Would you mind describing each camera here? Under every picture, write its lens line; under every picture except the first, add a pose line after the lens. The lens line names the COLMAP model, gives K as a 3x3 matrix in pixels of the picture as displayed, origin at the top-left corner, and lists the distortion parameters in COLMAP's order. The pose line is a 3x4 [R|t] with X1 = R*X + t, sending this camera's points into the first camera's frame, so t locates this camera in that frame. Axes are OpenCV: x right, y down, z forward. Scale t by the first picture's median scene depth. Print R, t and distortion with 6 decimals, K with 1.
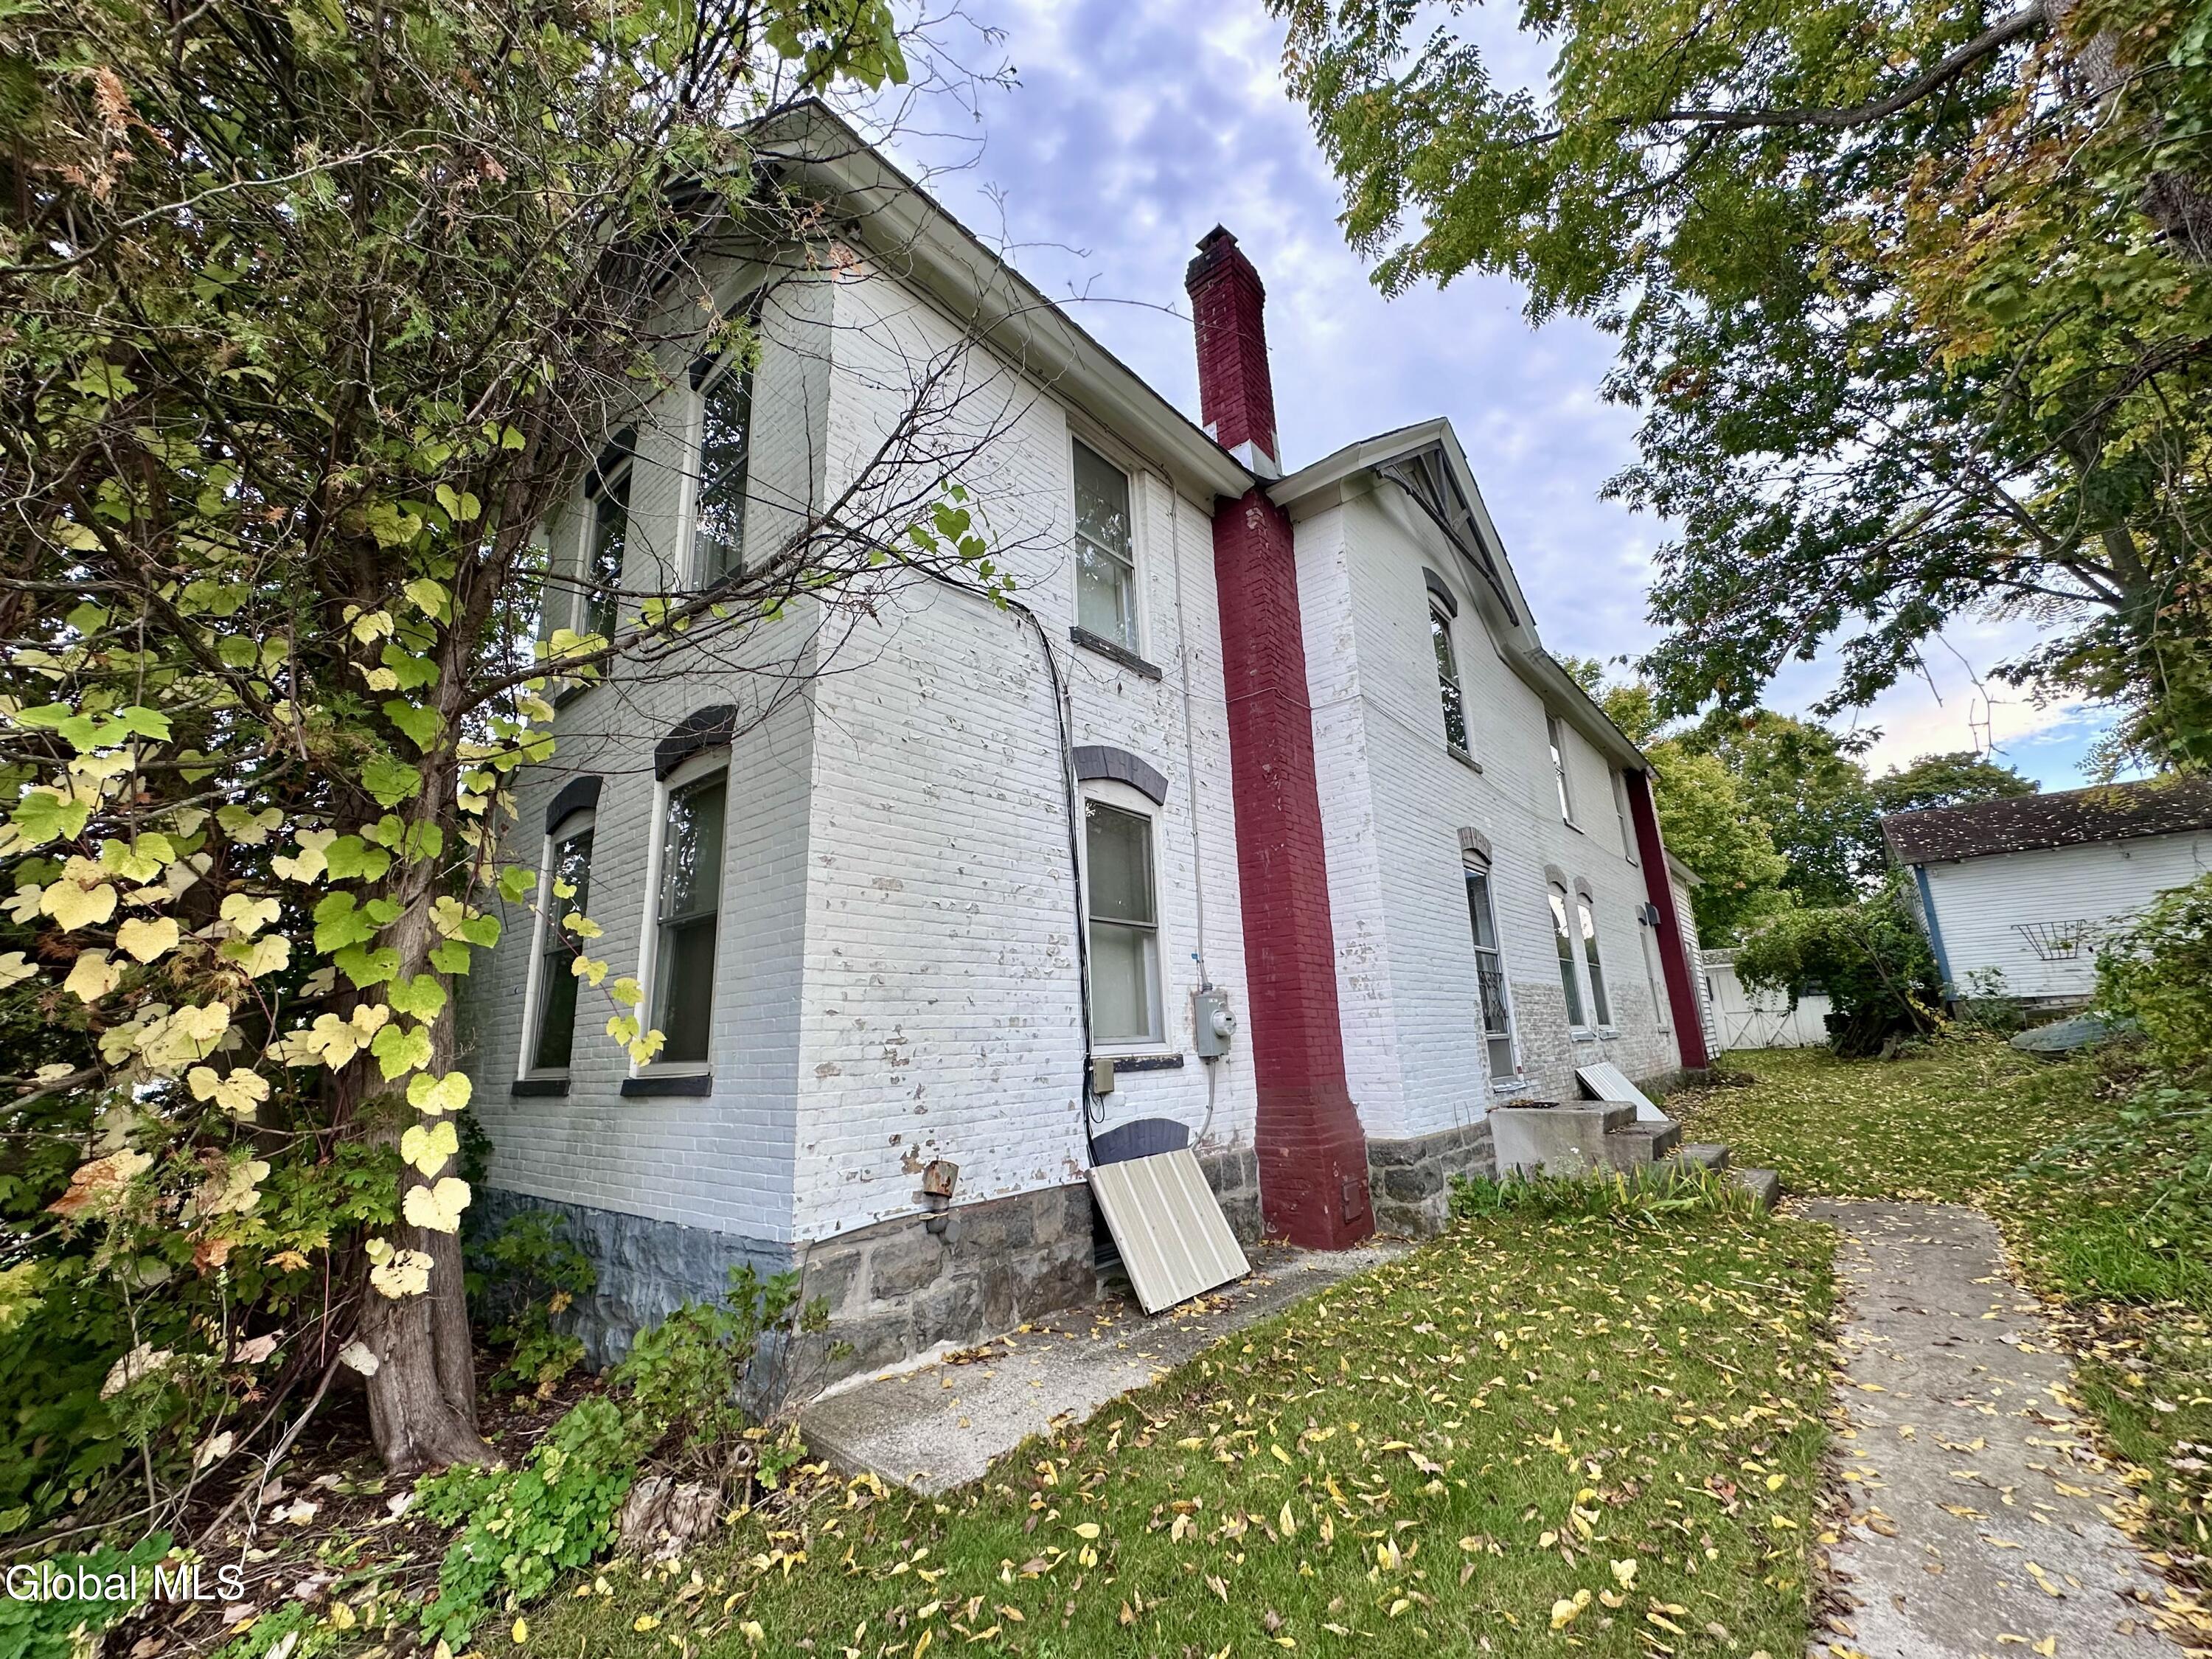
lens RADIAL K [[883.3, 0, 1101.6], [0, 883.3, 832.6], [0, 0, 1]] dist [-0.000753, 0.000084]
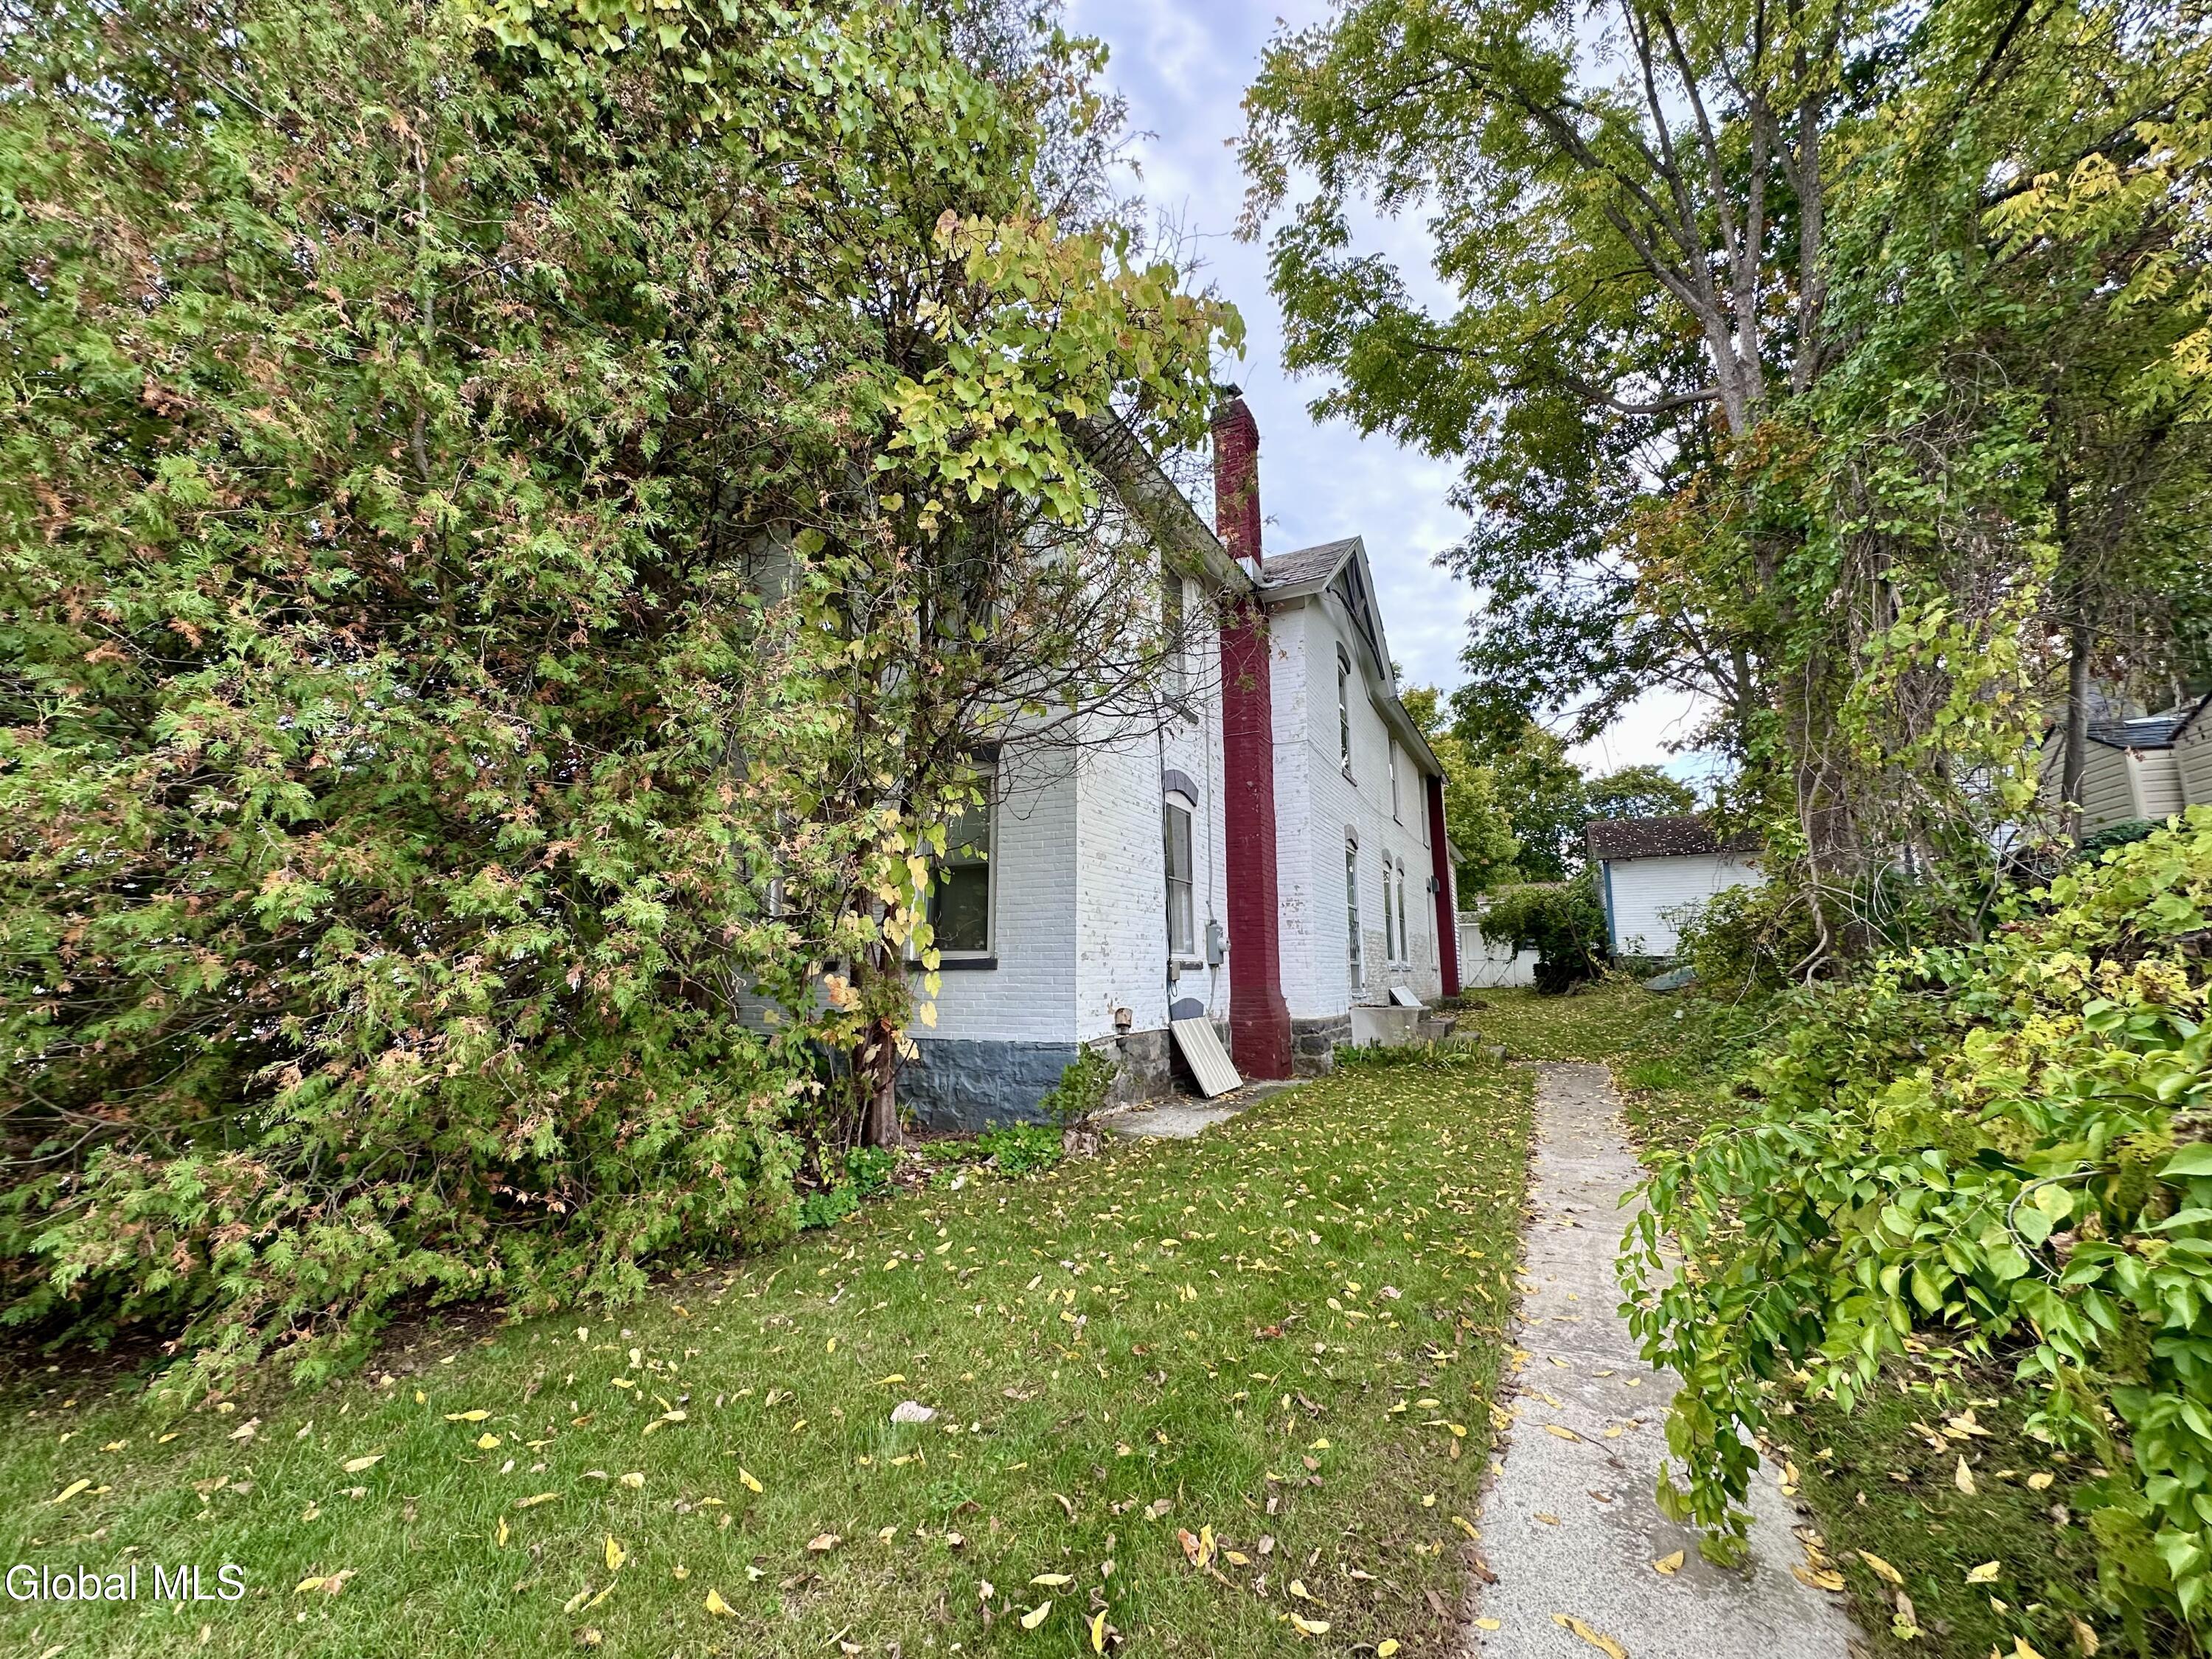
lens RADIAL K [[883.3, 0, 1109.3], [0, 883.3, 824.3], [0, 0, 1]] dist [-0.000753, 0.000084]
pose [[0.970988, 0.075259, 0.226977, -0.249411], [-0.090010, 0.994402, 0.055339, -0.041144], [-0.221542, -0.074163, 0.972327, -0.284767]]
